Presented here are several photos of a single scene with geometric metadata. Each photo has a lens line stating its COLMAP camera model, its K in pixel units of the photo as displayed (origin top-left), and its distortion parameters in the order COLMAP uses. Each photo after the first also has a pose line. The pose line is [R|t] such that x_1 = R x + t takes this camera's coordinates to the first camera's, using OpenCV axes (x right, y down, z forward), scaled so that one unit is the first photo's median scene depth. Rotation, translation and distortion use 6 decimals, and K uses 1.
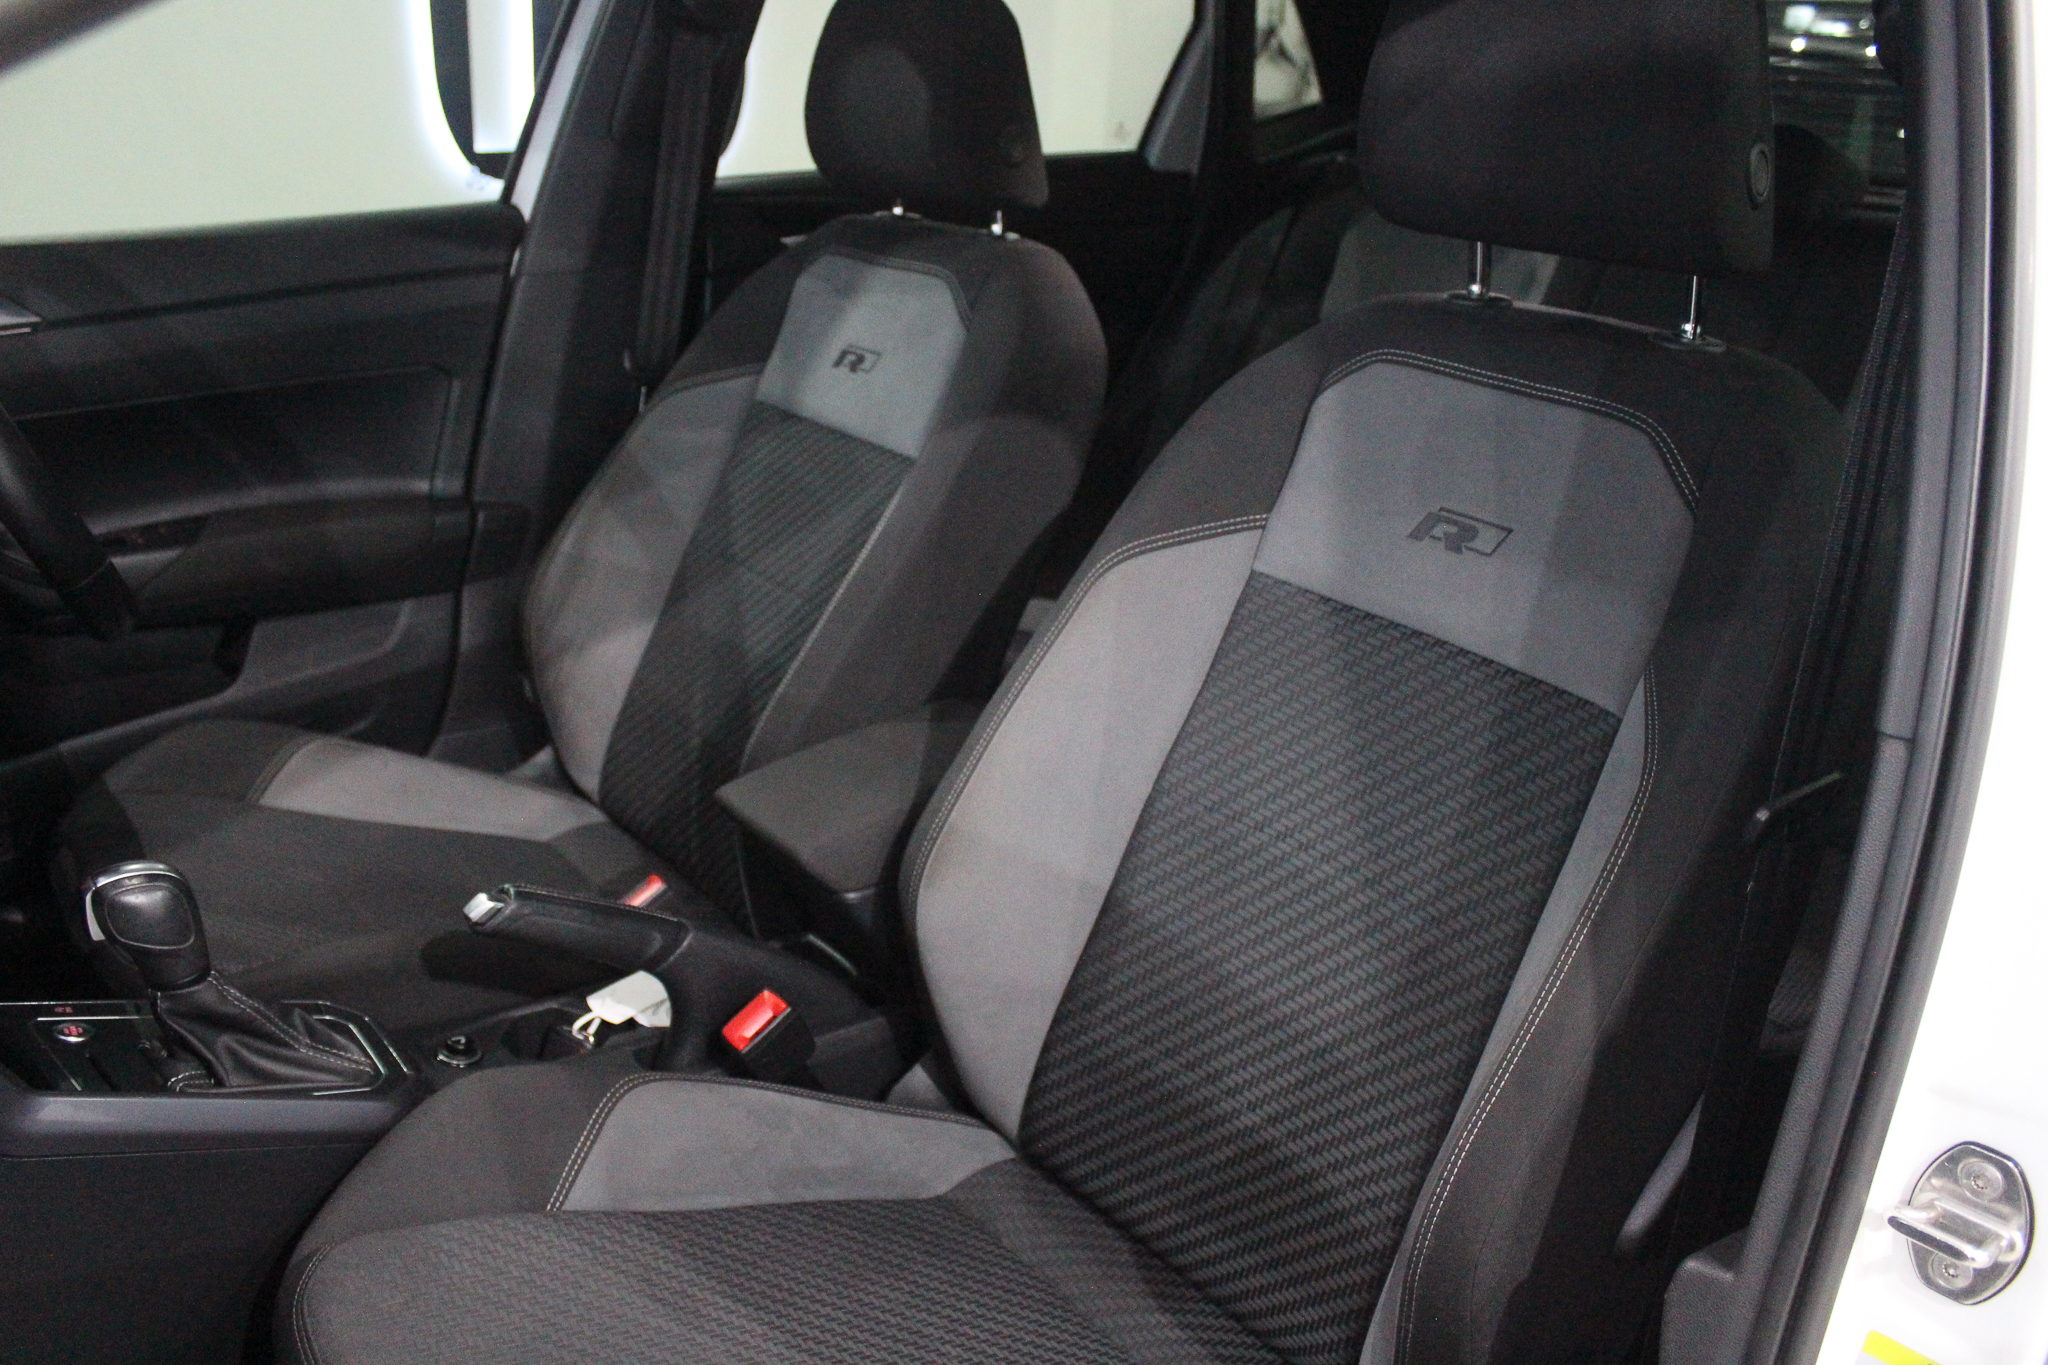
lens RADIAL K [[1701.6, 0, 1023.2], [0, 1701.6, 691.1], [0, 0, 1]] dist [-0.157303, 0.116041]
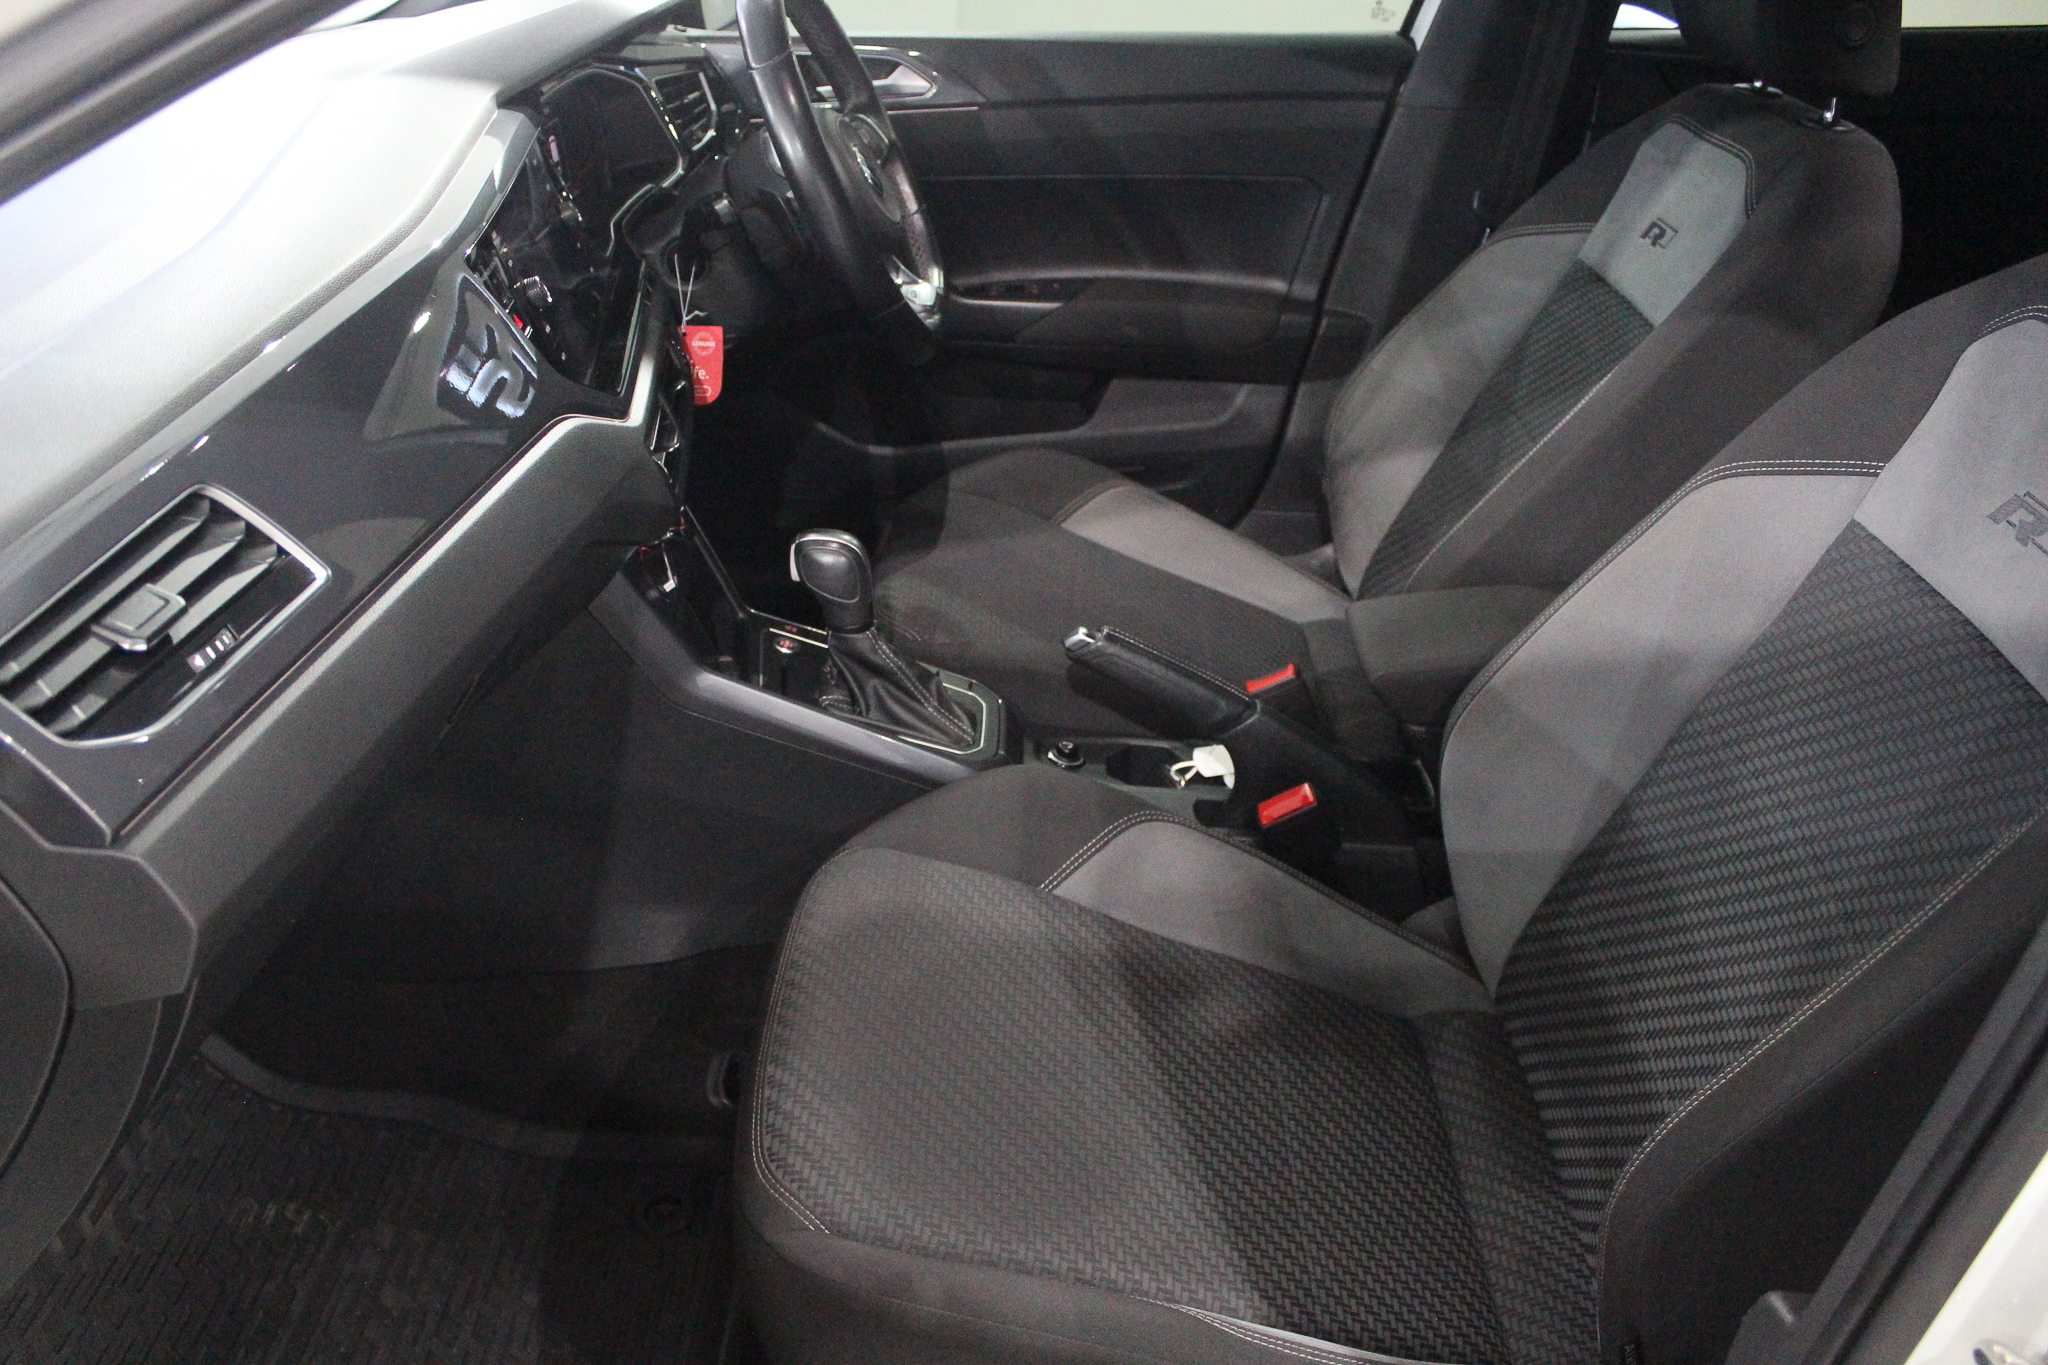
lens RADIAL K [[1701.6, 0, 1013.1], [0, 1701.6, 703.3], [0, 0, 1]] dist [-0.157303, 0.116041]
pose [[0.775610, 0.286554, -0.562420, 0.248732], [-0.218355, 0.957808, 0.186882, -0.032426], [0.592242, -0.022140, 0.805456, -0.011697]]
